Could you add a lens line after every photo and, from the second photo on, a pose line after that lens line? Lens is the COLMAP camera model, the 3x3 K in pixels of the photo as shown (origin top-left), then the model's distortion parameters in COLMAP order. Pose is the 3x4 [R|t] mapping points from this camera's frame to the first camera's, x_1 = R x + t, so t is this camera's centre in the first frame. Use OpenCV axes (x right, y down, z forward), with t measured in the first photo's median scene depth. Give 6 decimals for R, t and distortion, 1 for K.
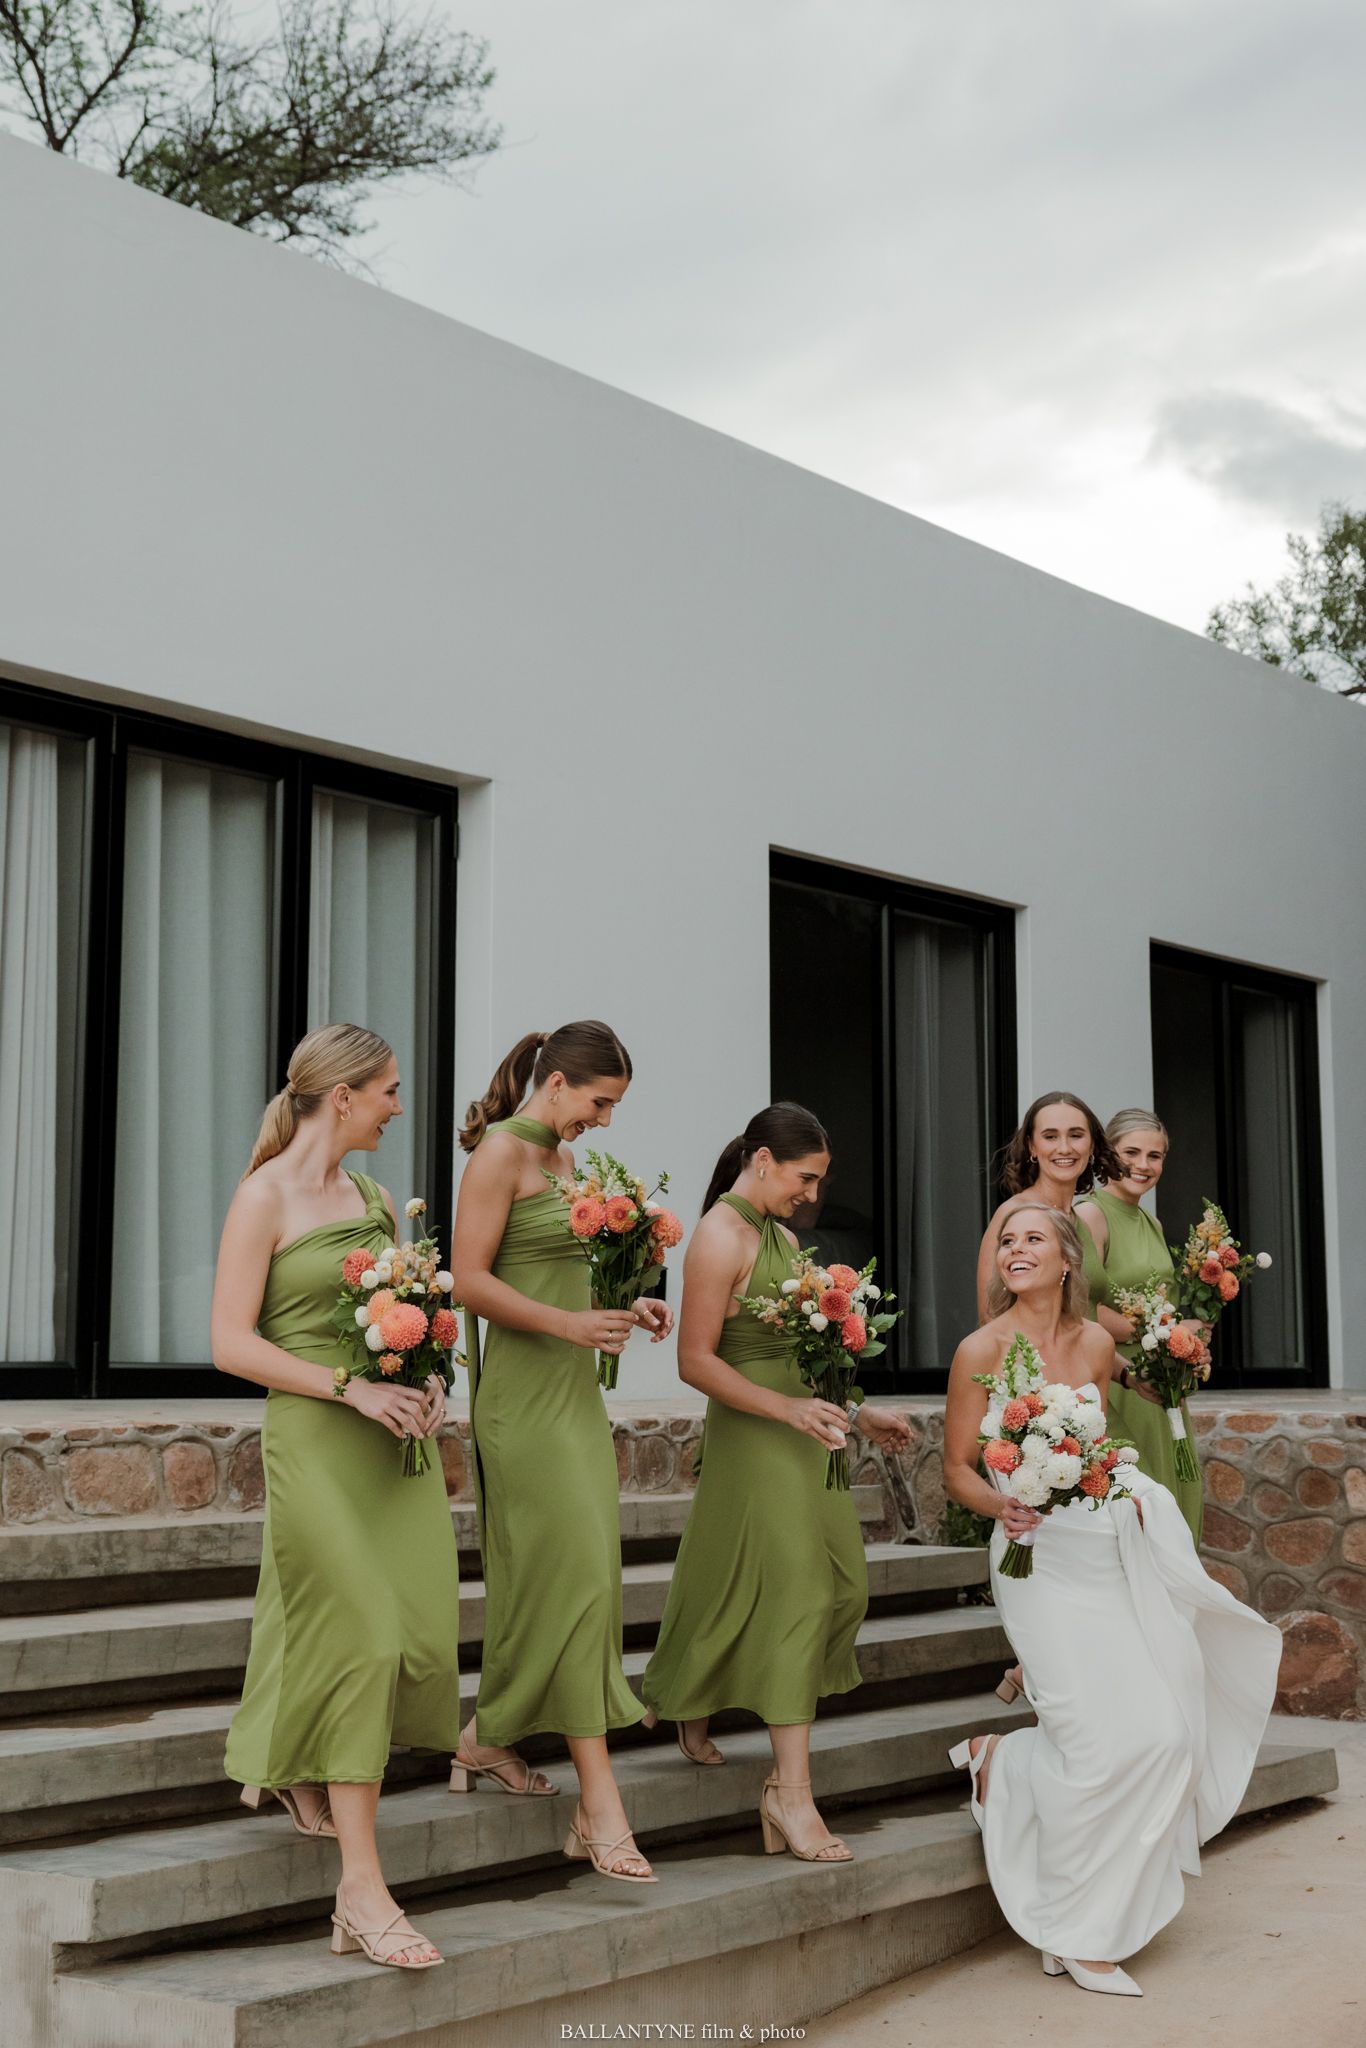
lens RADIAL K [[2754.7, 0, 600.9], [0, 2754.7, 1008.6], [0, 0, 1]] dist [0.008600, 0.000000]
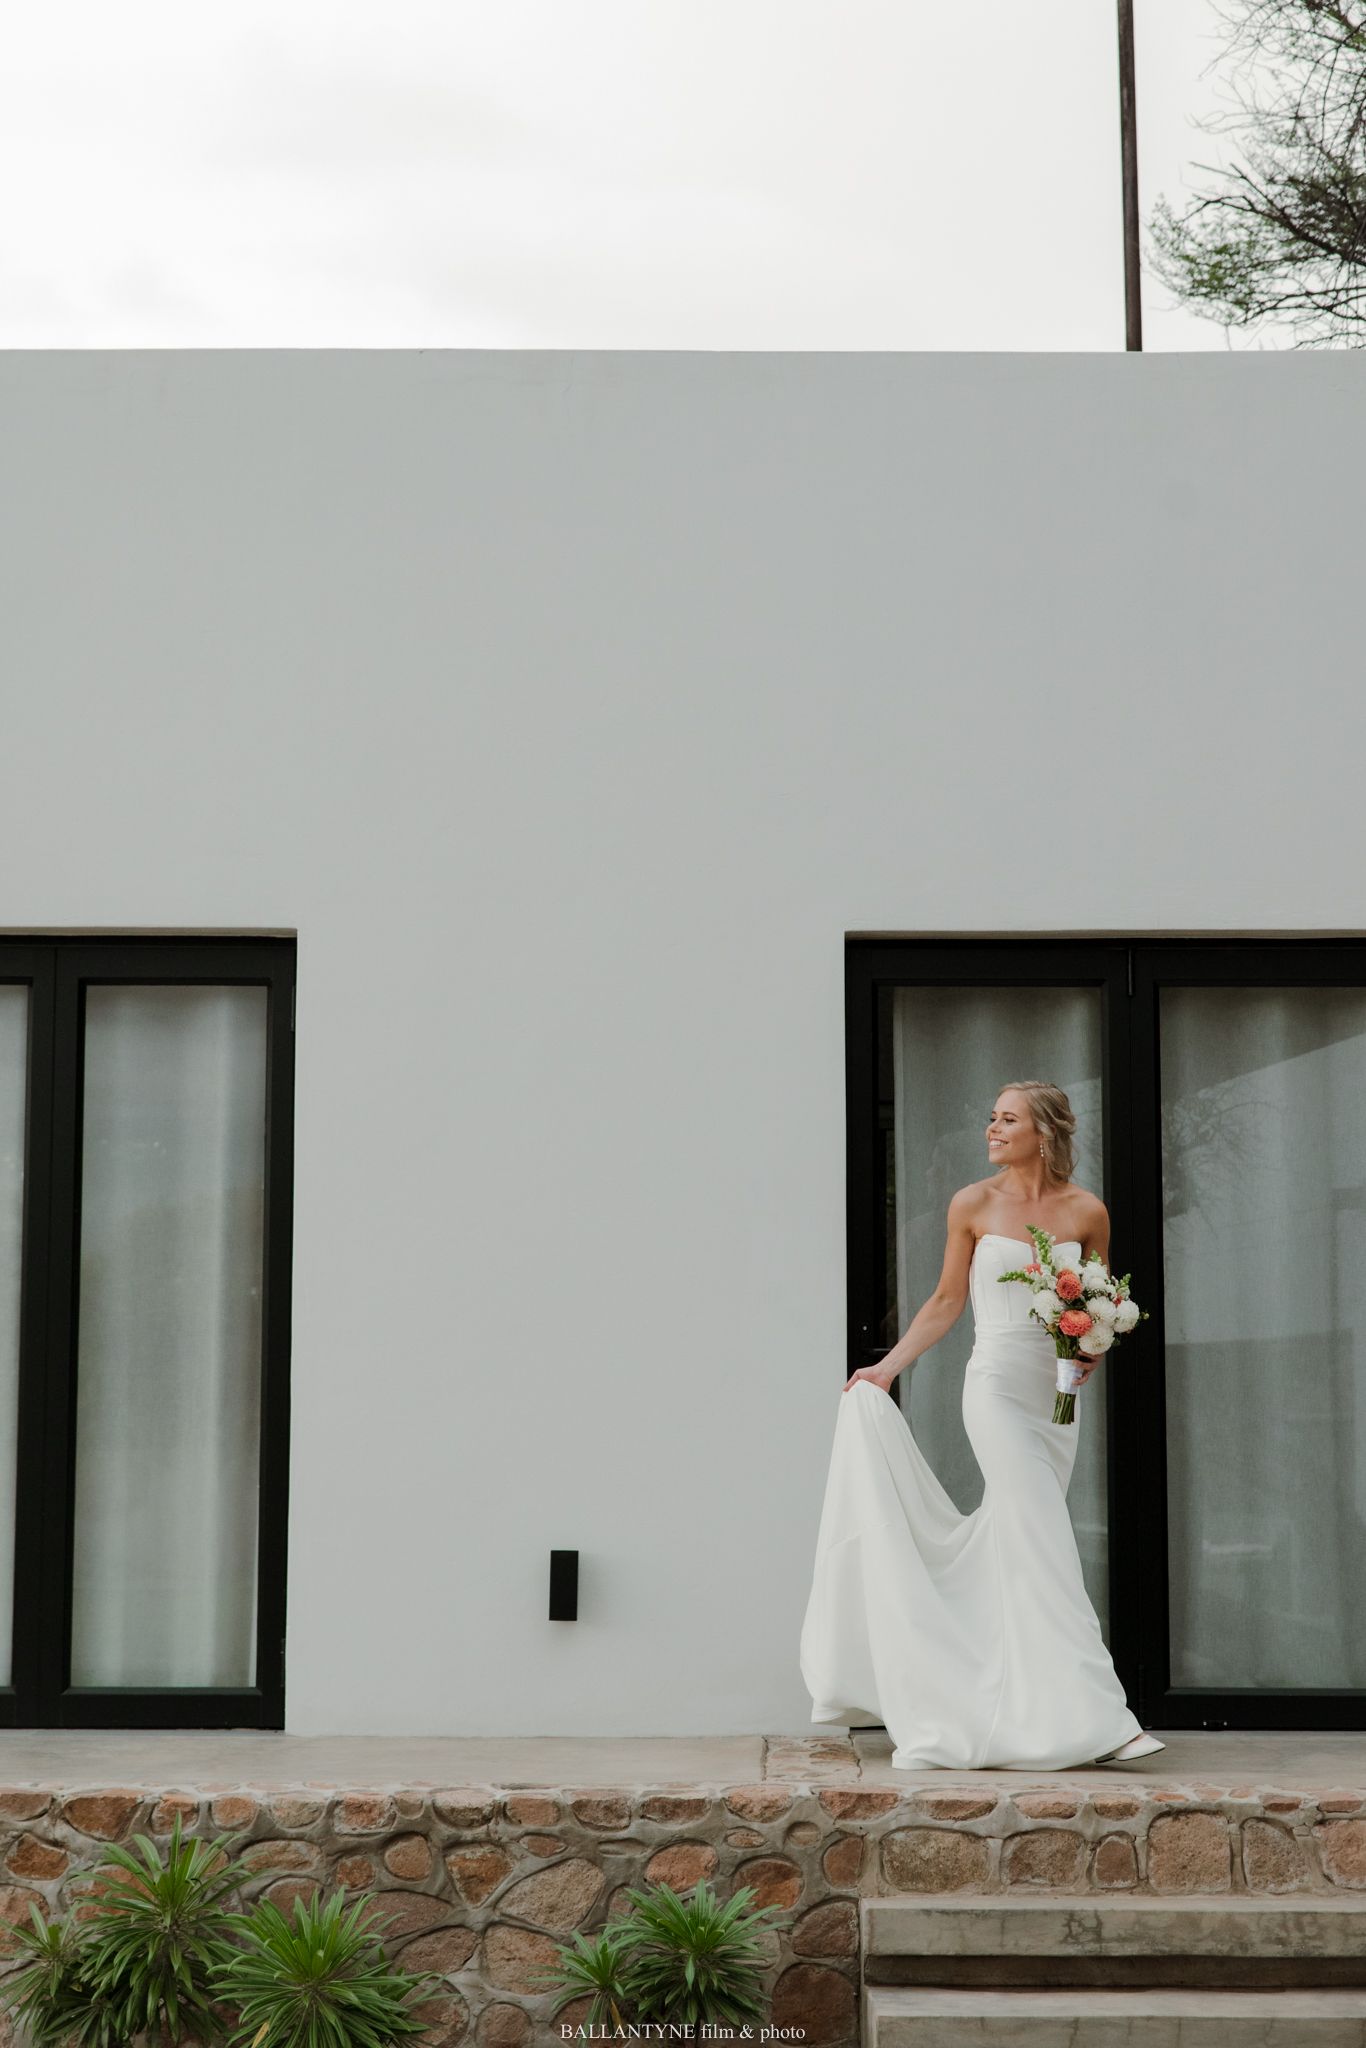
lens RADIAL K [[3819.4, 0, 684.3], [0, 3819.4, 1024.0], [0, 0, 1]] dist [0.036405, 0.000000]
pose [[0.631058, -0.085767, -0.770980, 0.709790], [0.100495, 0.994533, -0.028380, -0.102441], [0.769199, -0.059571, 0.636227, -0.026284]]
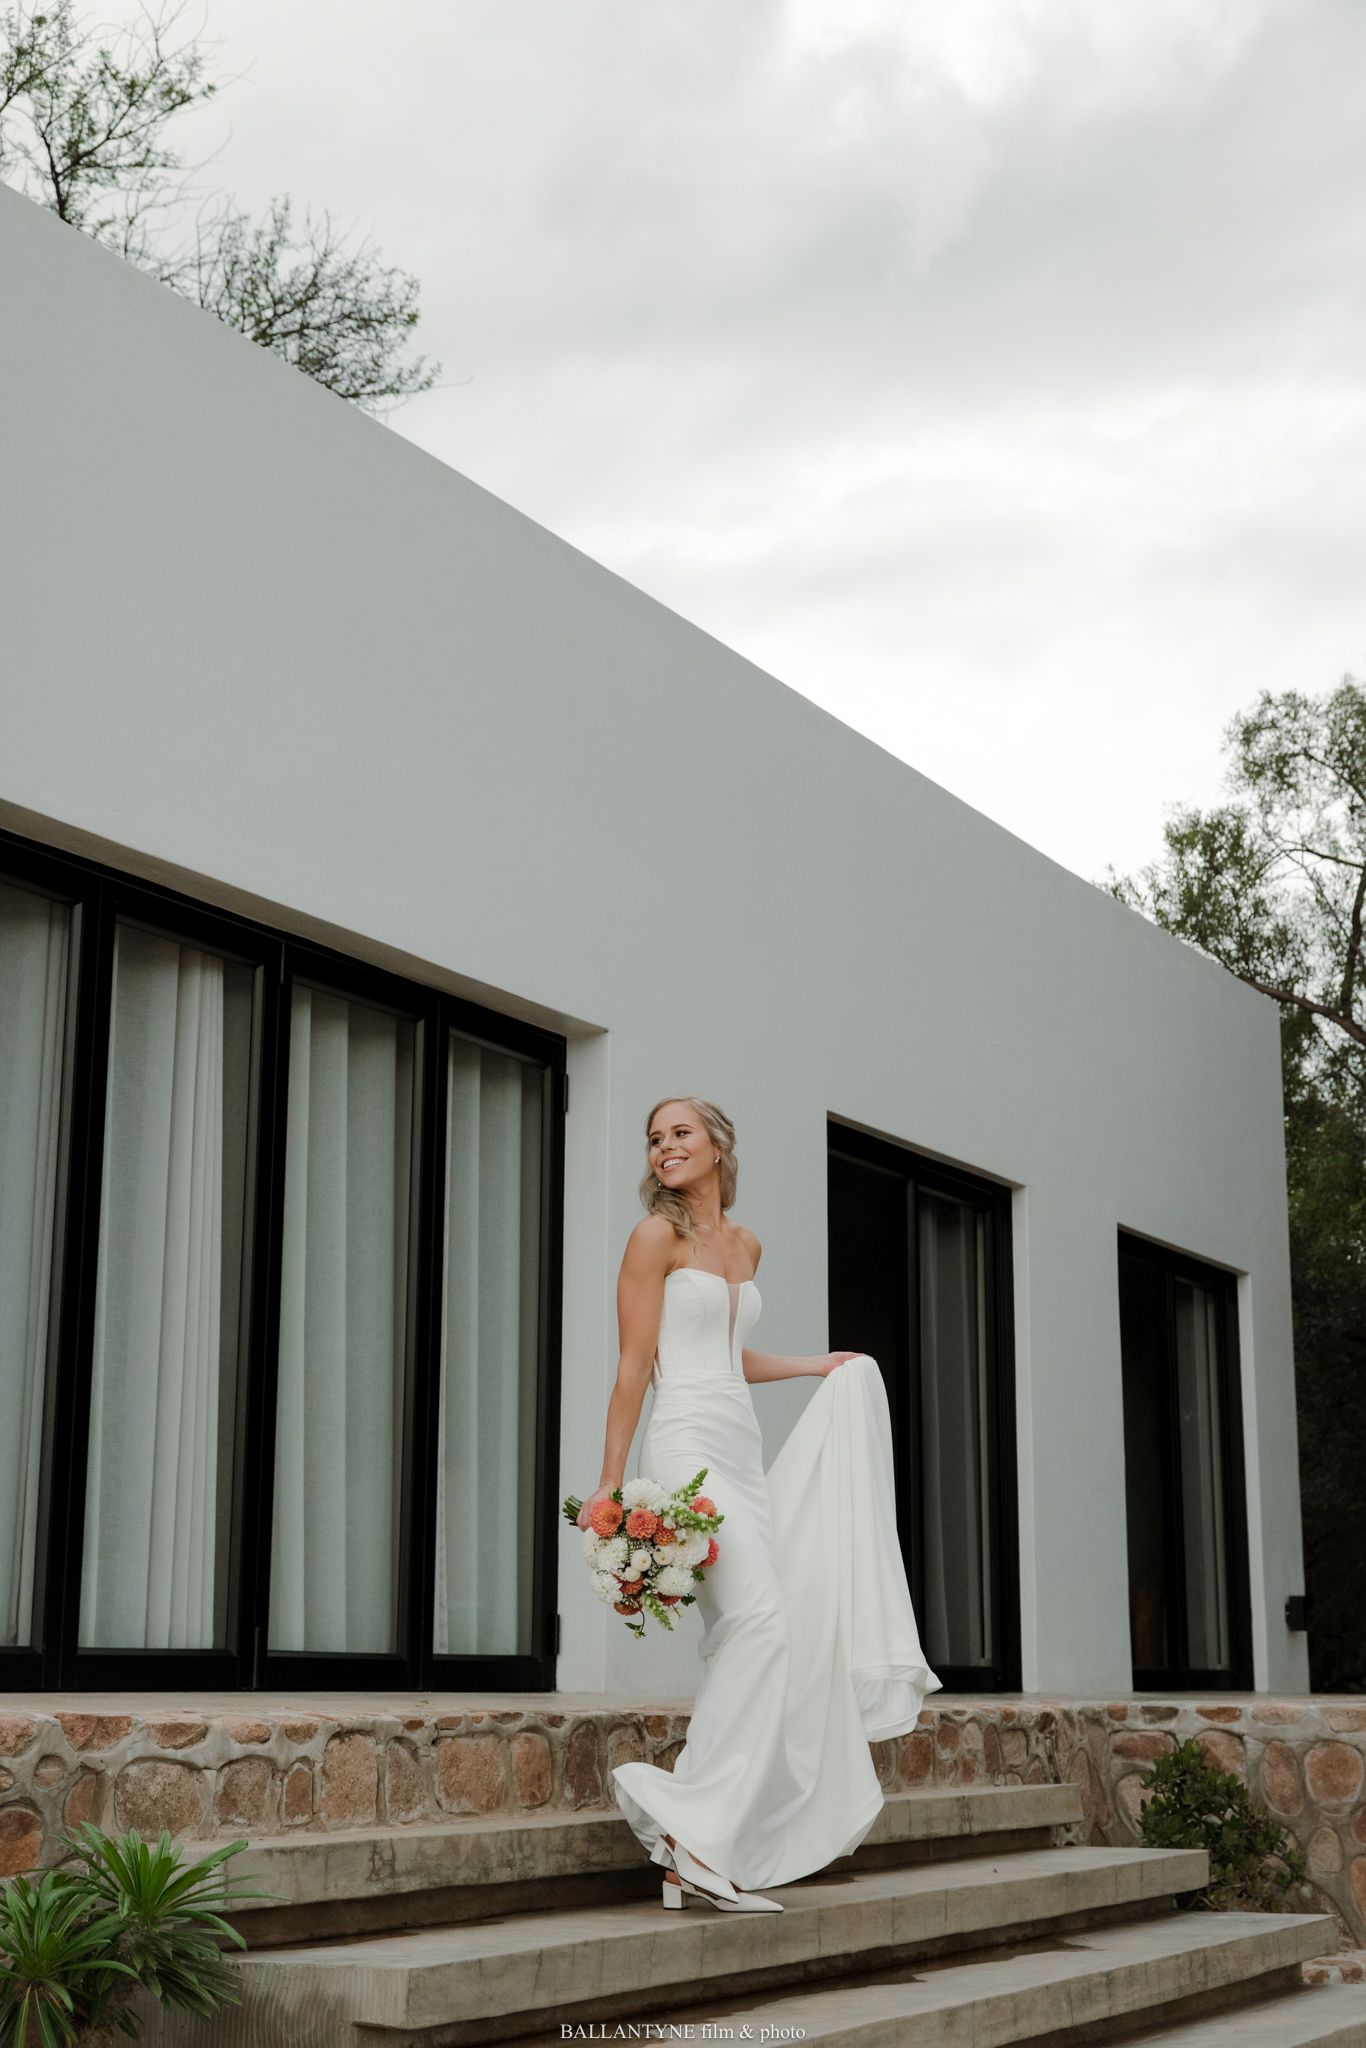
lens RADIAL K [[2867.0, 0, 682.6], [0, 2867.0, 1020.2], [0, 0, 1]] dist [0.009915, 0.000000]
pose [[0.981779, 0.042194, 0.185285, -0.286166], [-0.023779, 0.994652, -0.100506, 0.017669], [-0.188535, 0.094269, 0.977532, 0.043843]]
